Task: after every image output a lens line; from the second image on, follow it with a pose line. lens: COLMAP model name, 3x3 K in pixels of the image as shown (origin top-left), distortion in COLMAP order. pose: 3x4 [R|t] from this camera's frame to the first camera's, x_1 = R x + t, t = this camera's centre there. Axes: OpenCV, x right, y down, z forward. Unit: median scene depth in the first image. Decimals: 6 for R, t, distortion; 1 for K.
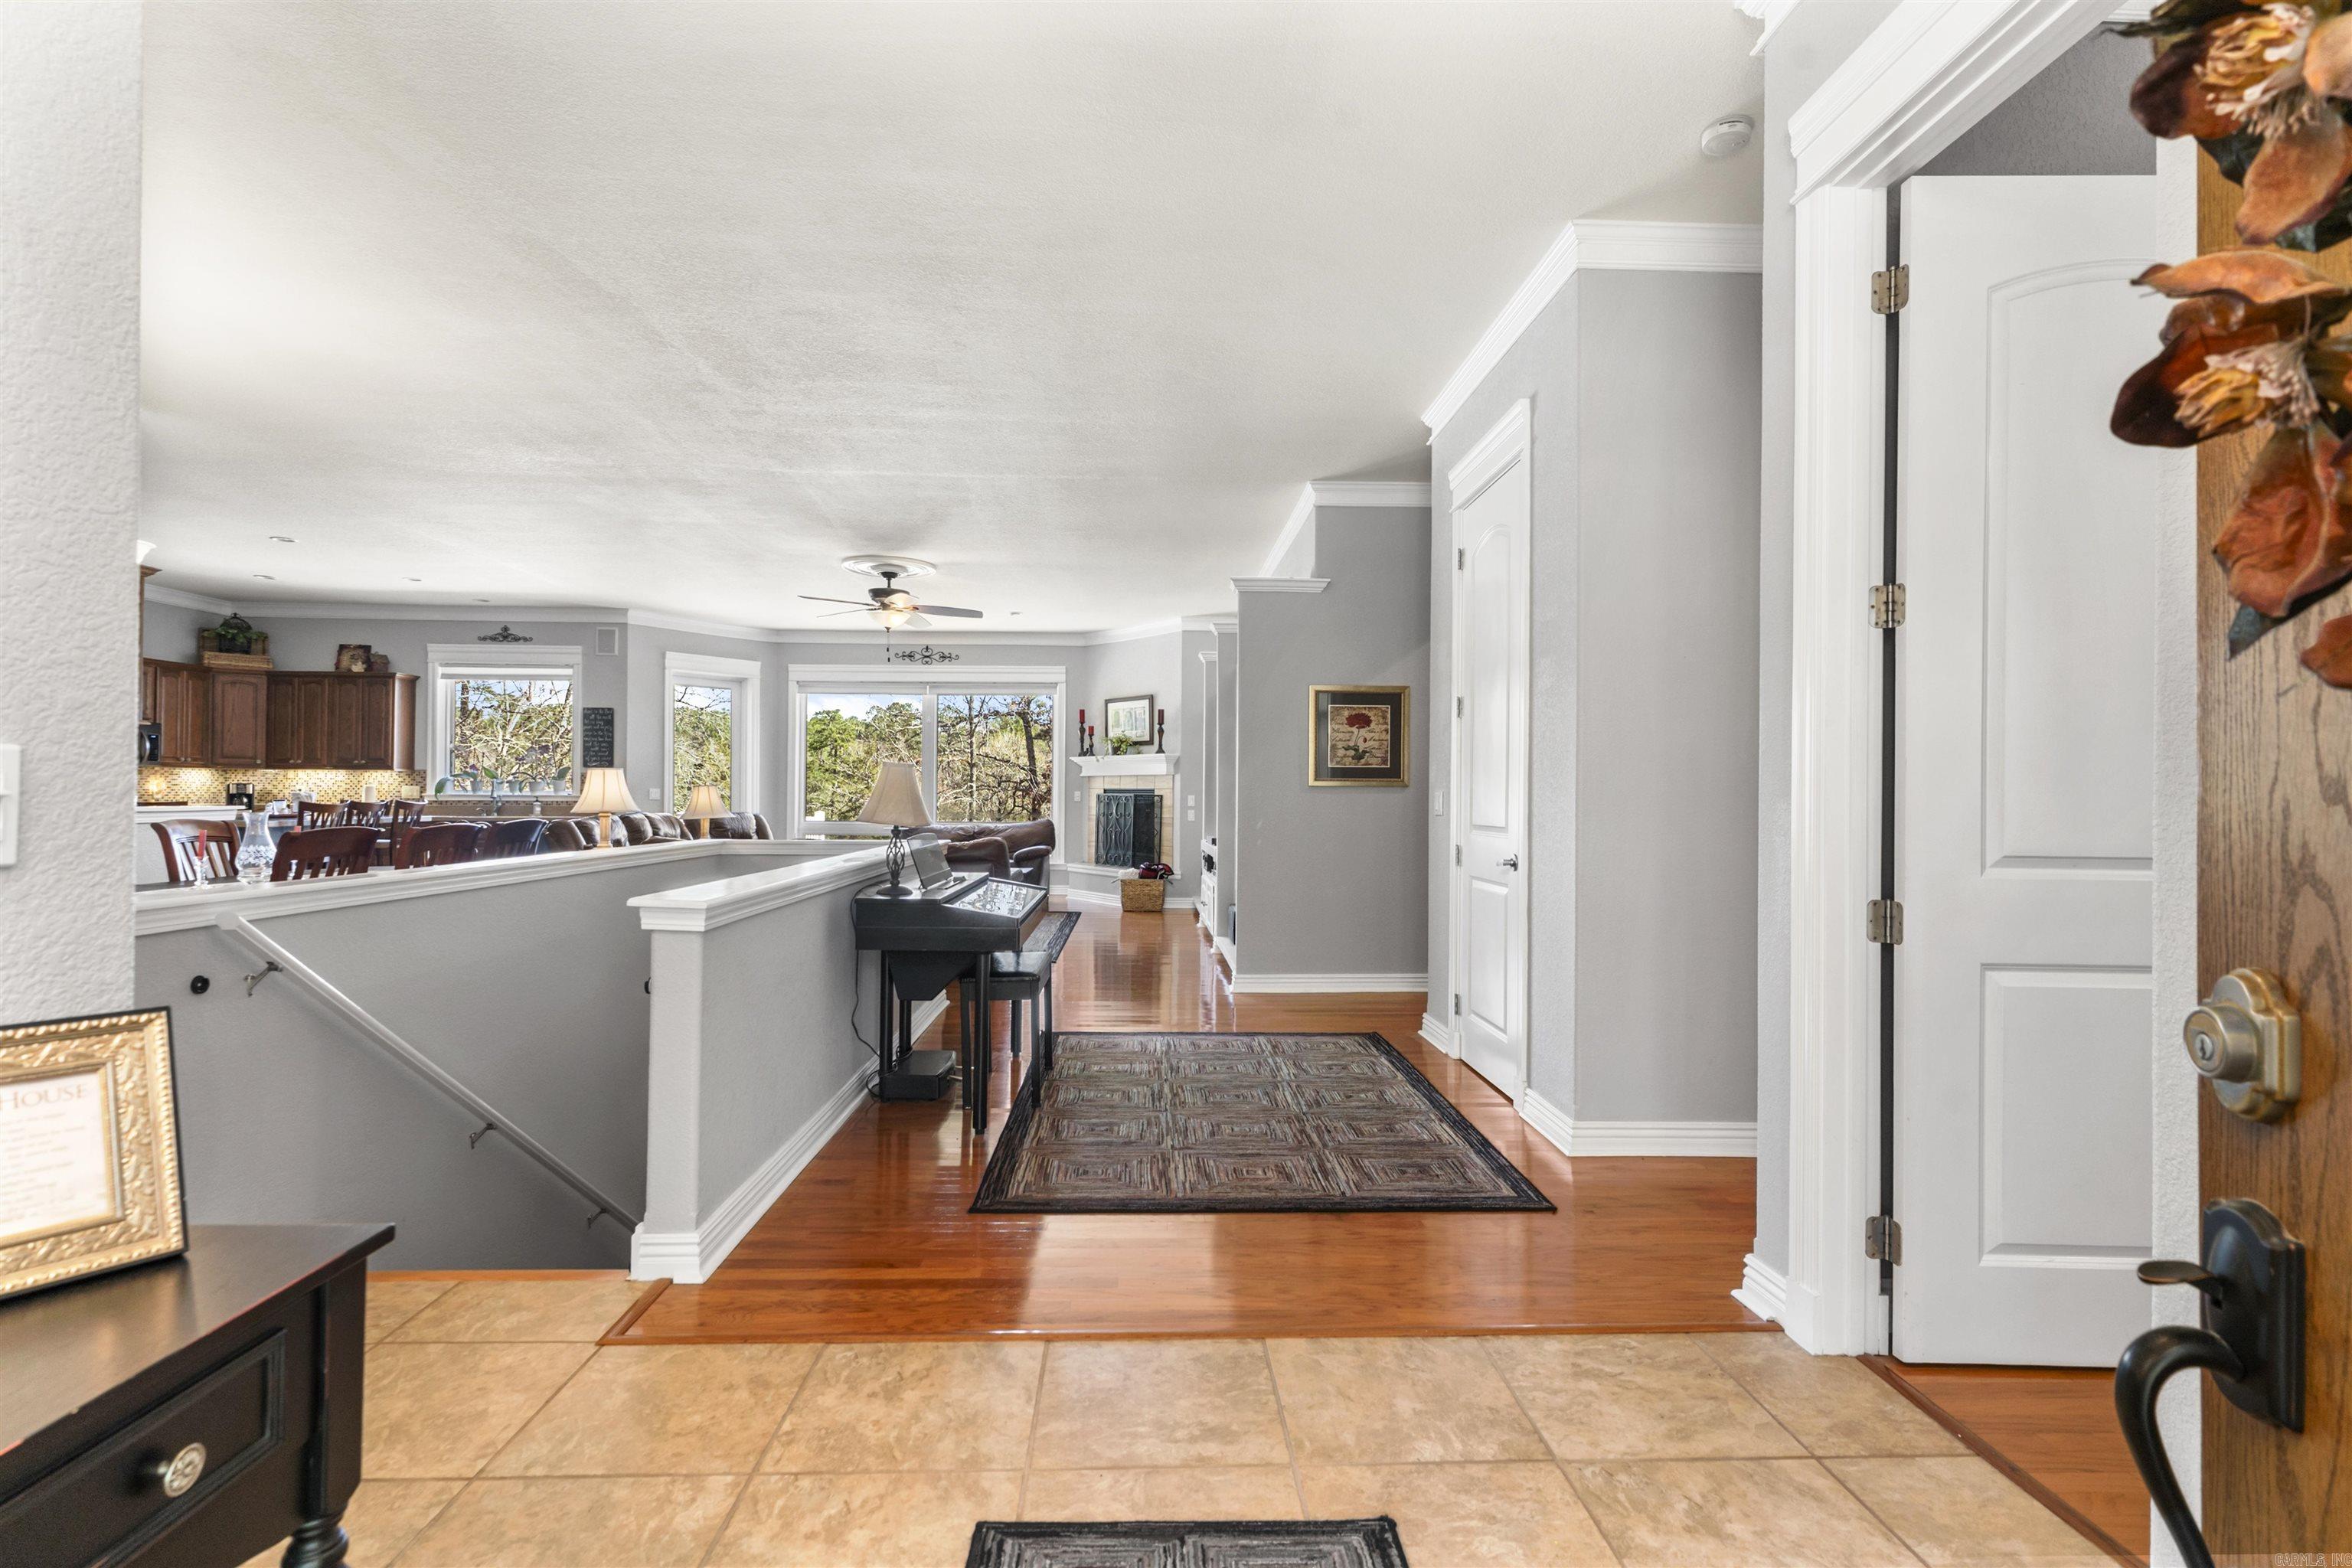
lens RADIAL K [[1083.3, 0, 1168.6], [0, 1083.3, 793.2], [0, 0, 1]] dist [-0.000012, -0.000448]
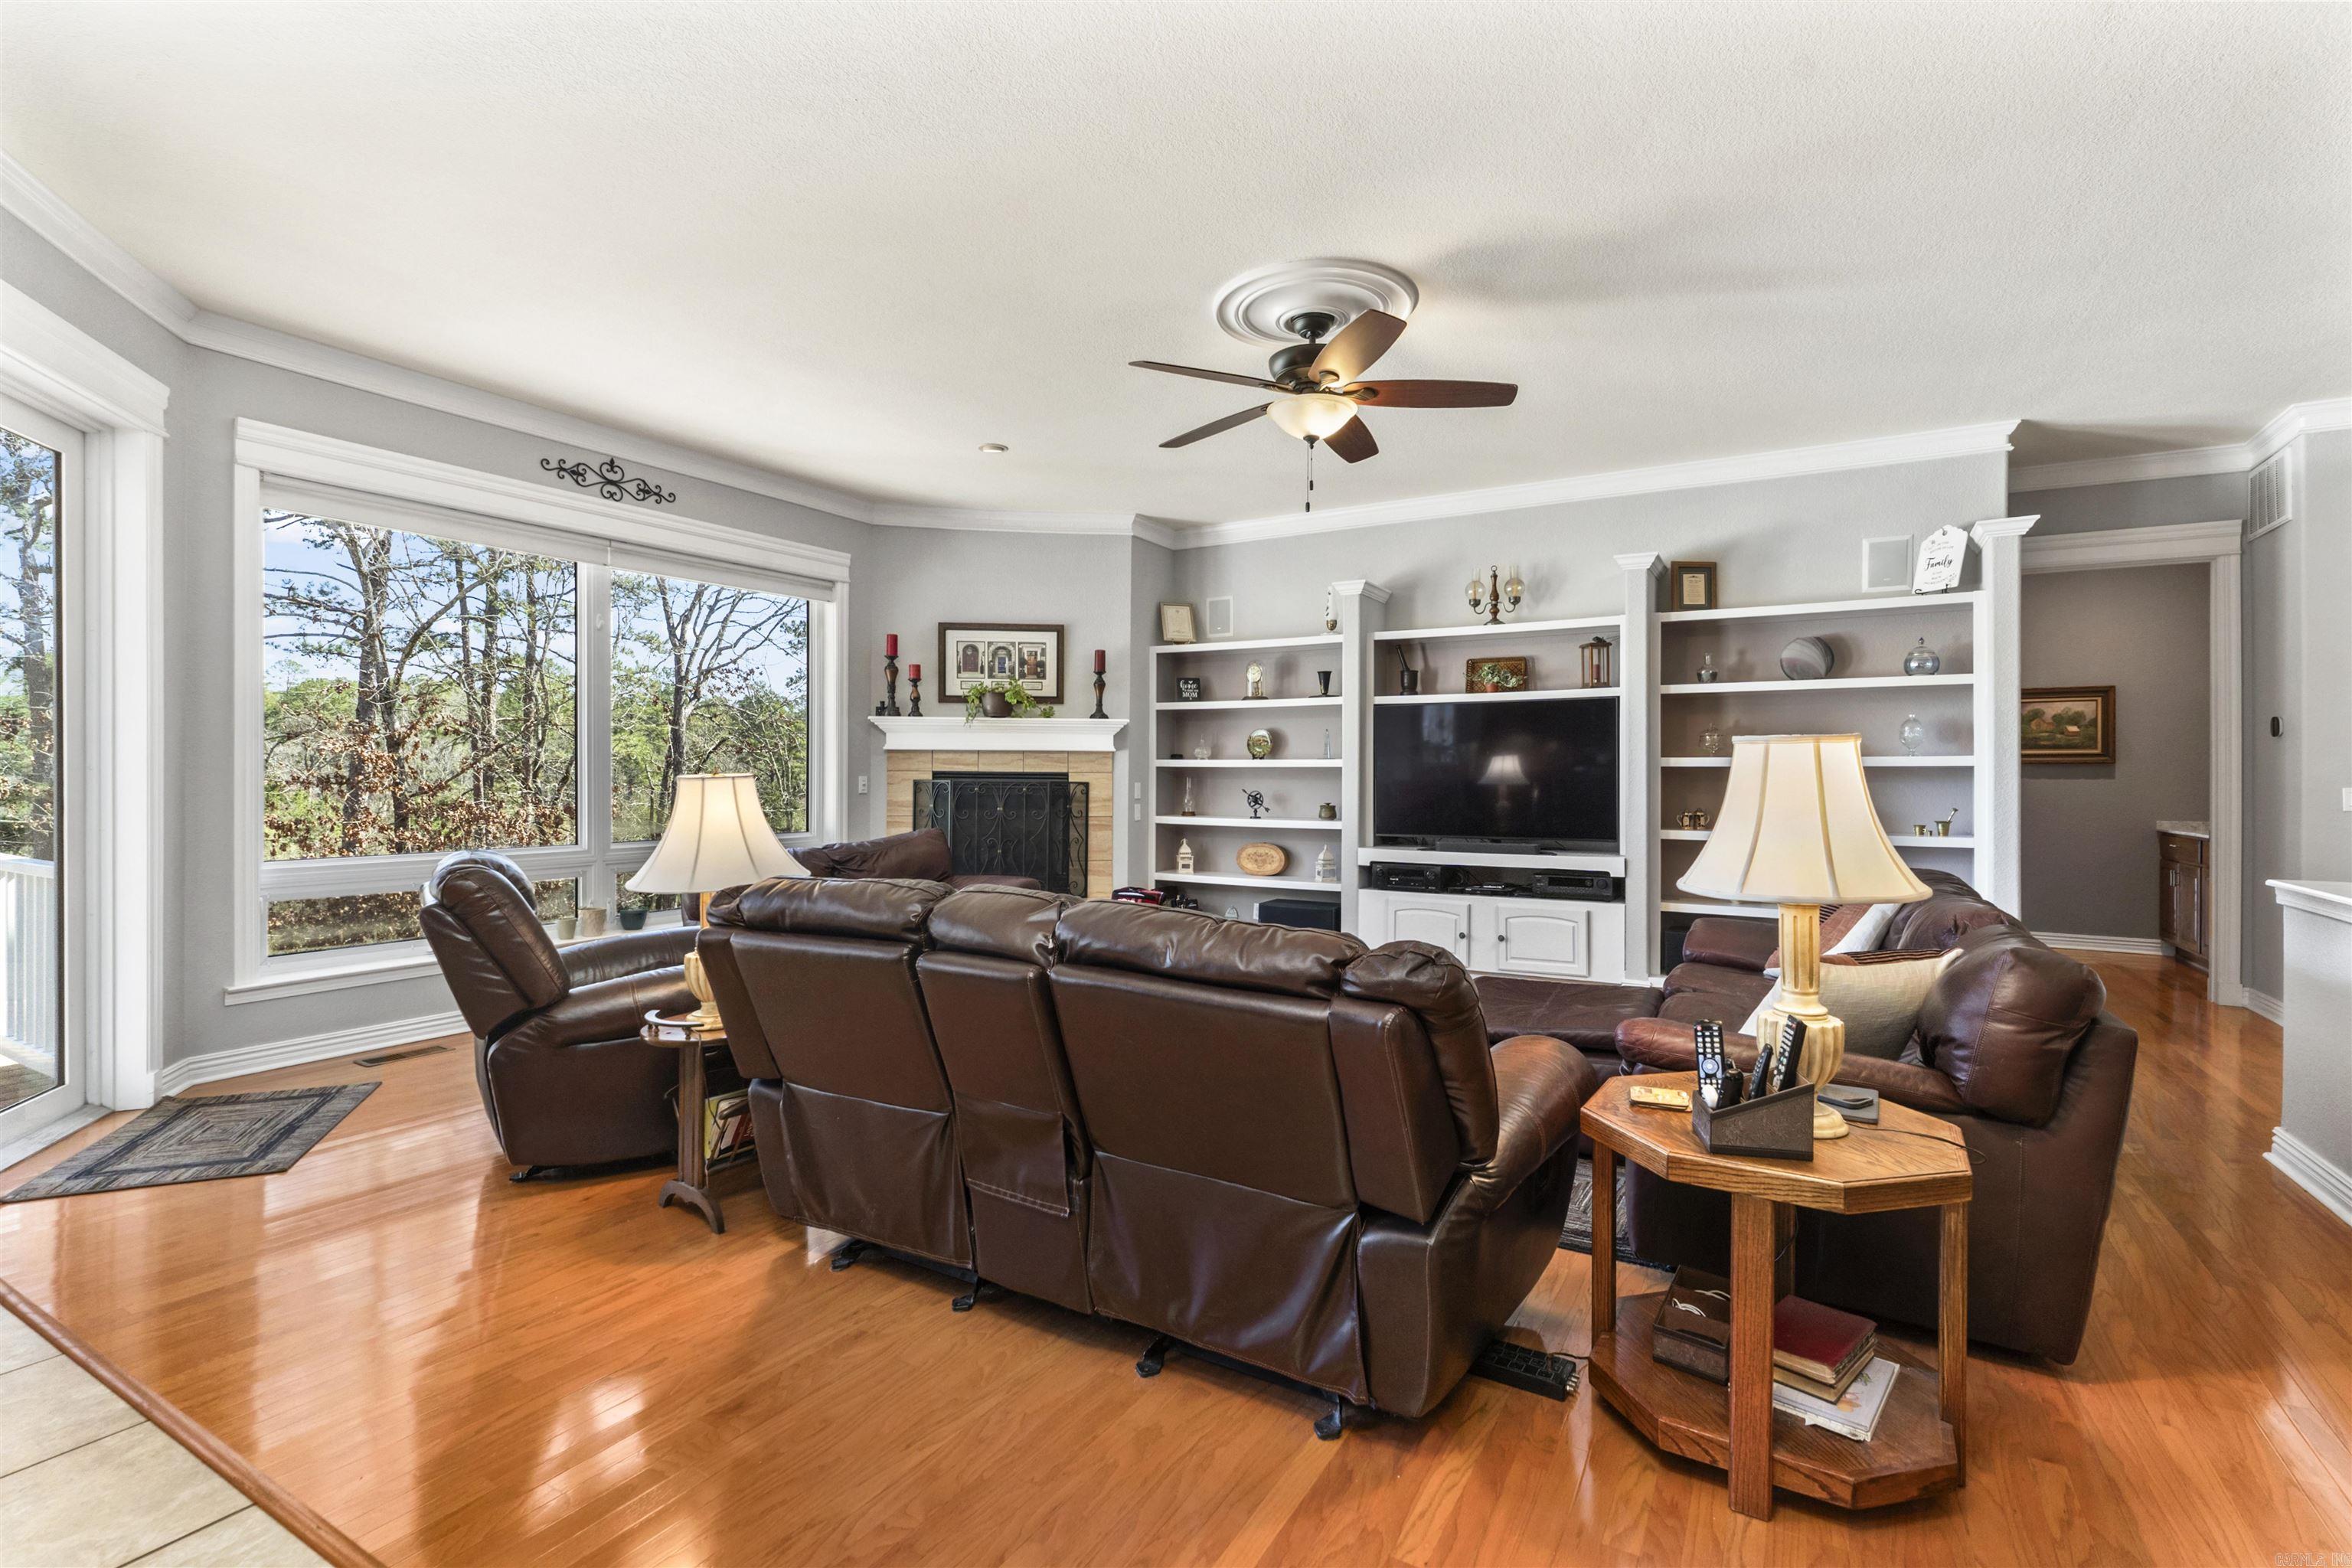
lens RADIAL K [[1083.3, 0, 1184.4], [0, 1083.3, 774.4], [0, 0, 1]] dist [-0.000012, -0.000448]
pose [[0.536042, -0.005487, 0.844173, -0.546456], [-0.003998, 0.999951, 0.009039, -0.009498], [-0.844182, -0.008220, 0.535994, 0.627917]]
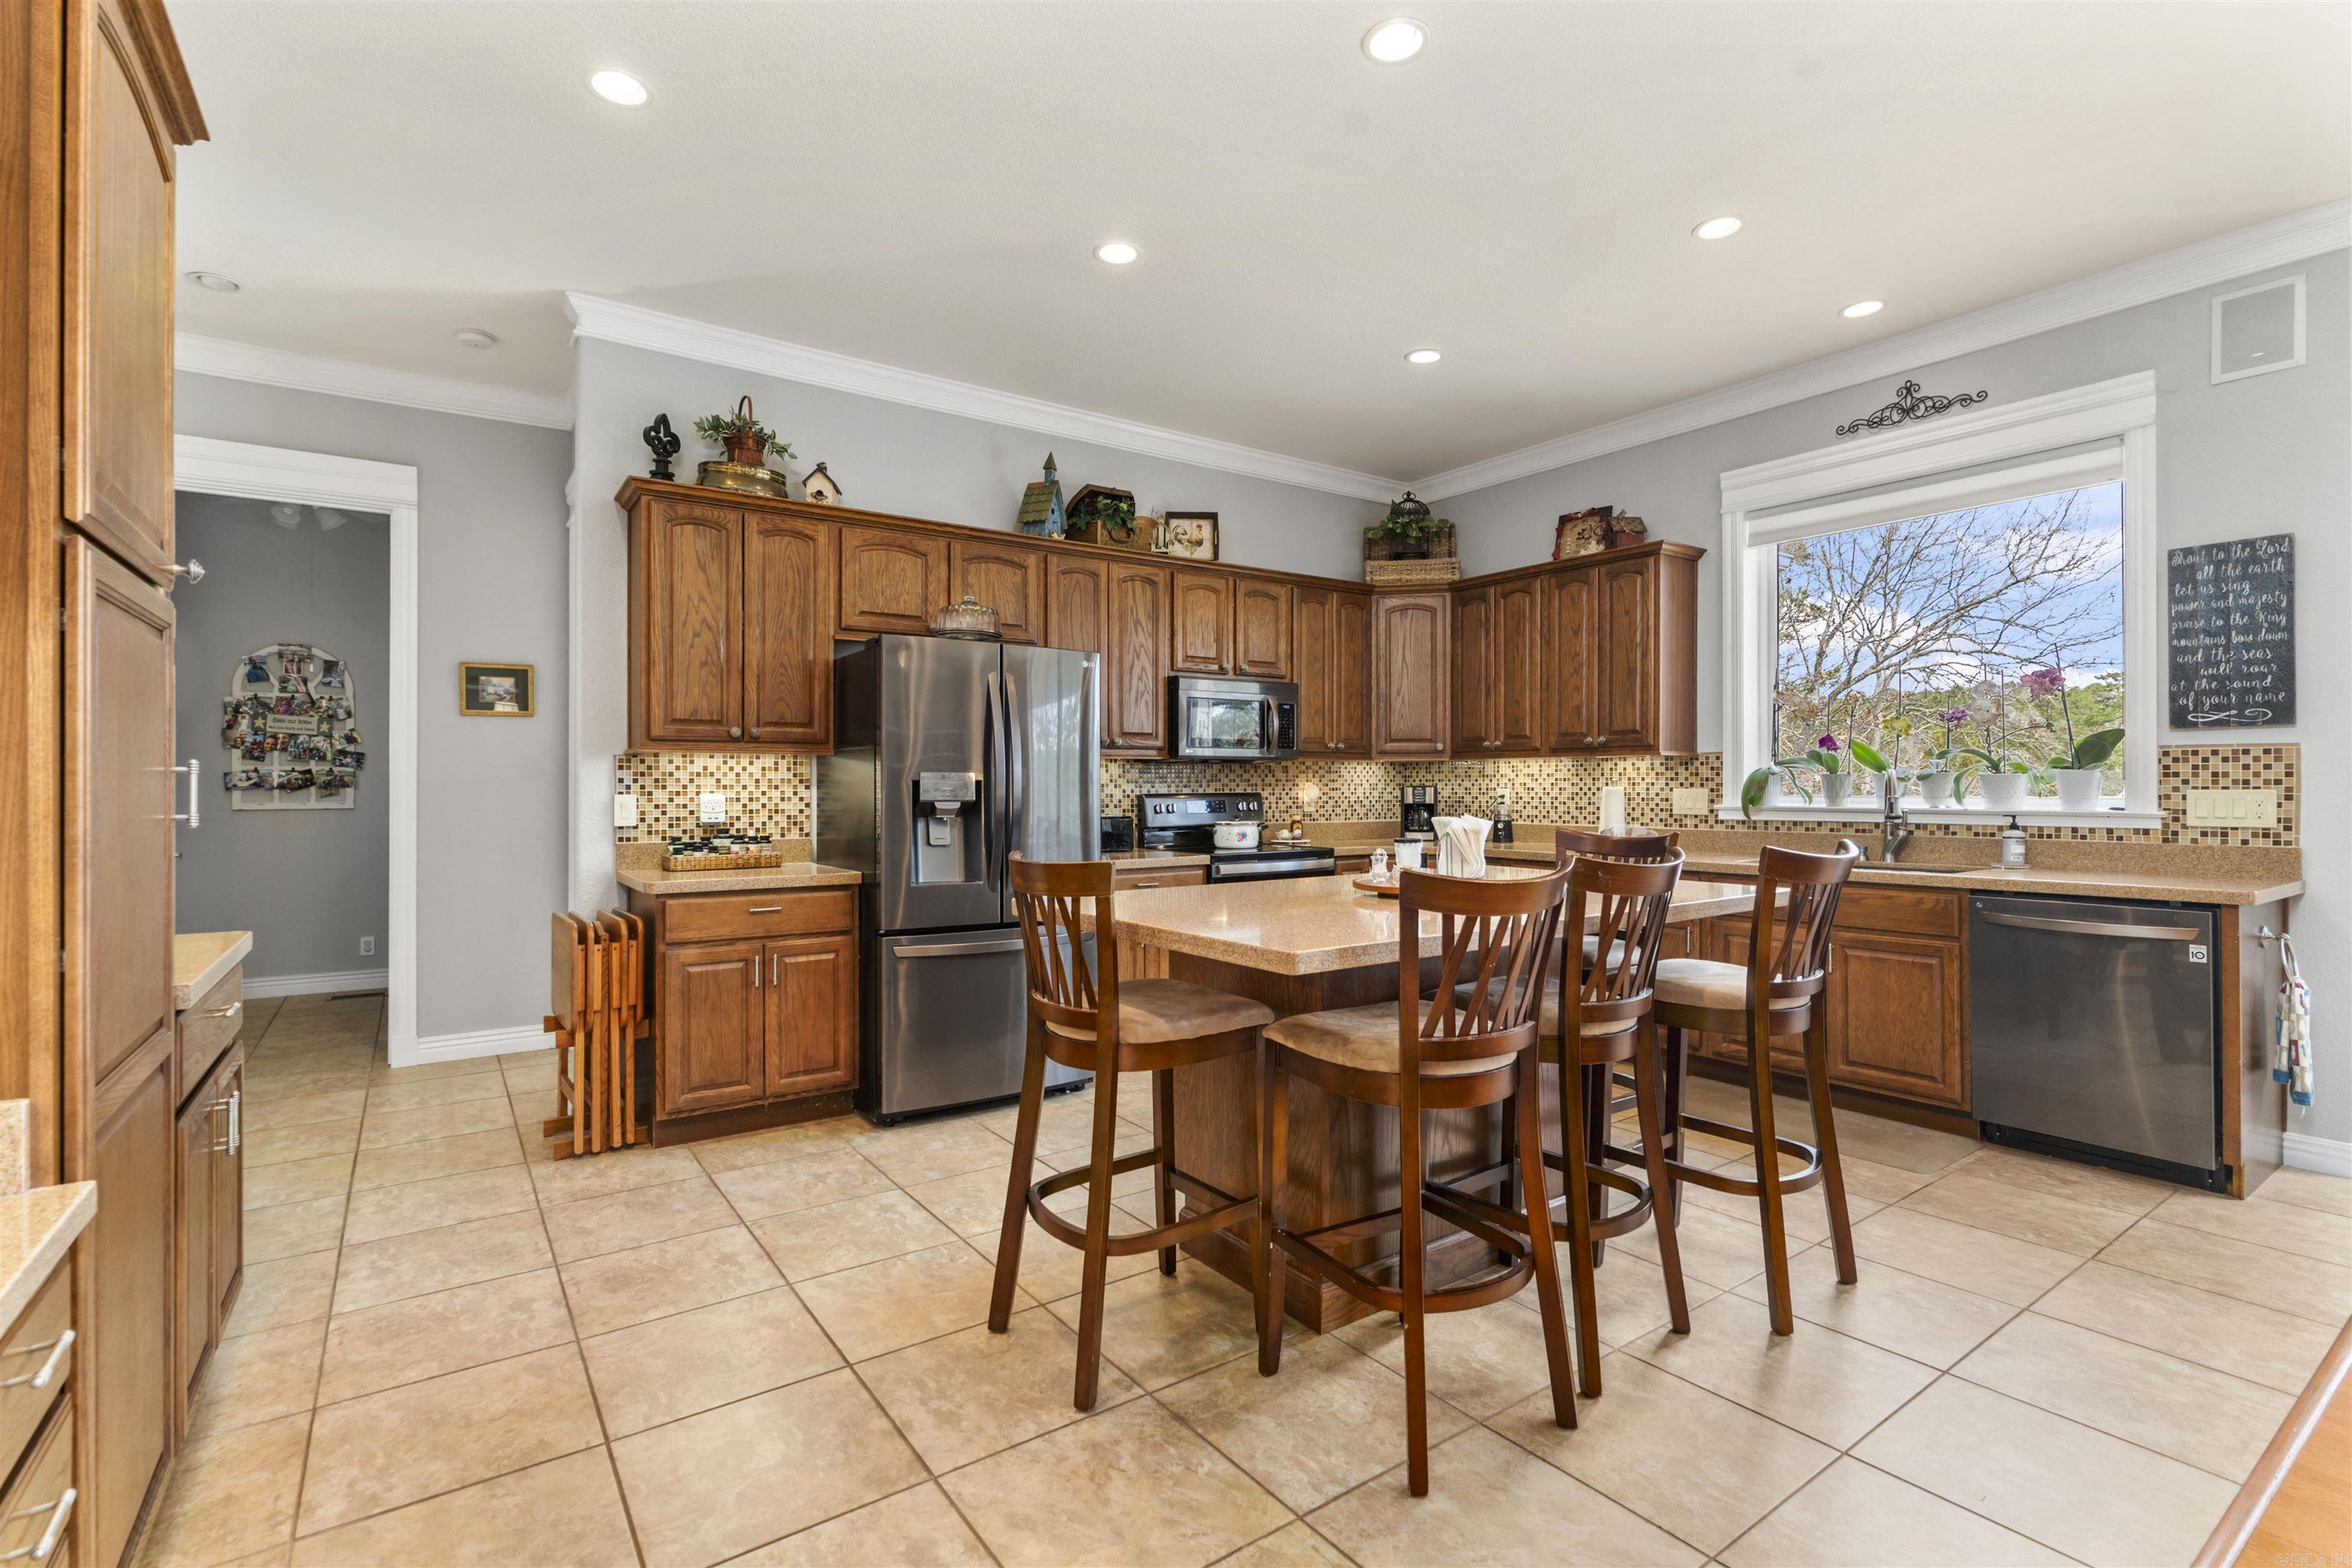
lens RADIAL K [[1083.3, 0, 1182.2], [0, 1083.3, 782.8], [0, 0, 1]] dist [-0.000012, -0.000448]
pose [[0.541096, -0.010002, -0.840901, -0.424810], [0.009006, 0.999941, -0.006098, -0.007842], [0.840912, -0.004273, 0.541154, 0.562191]]
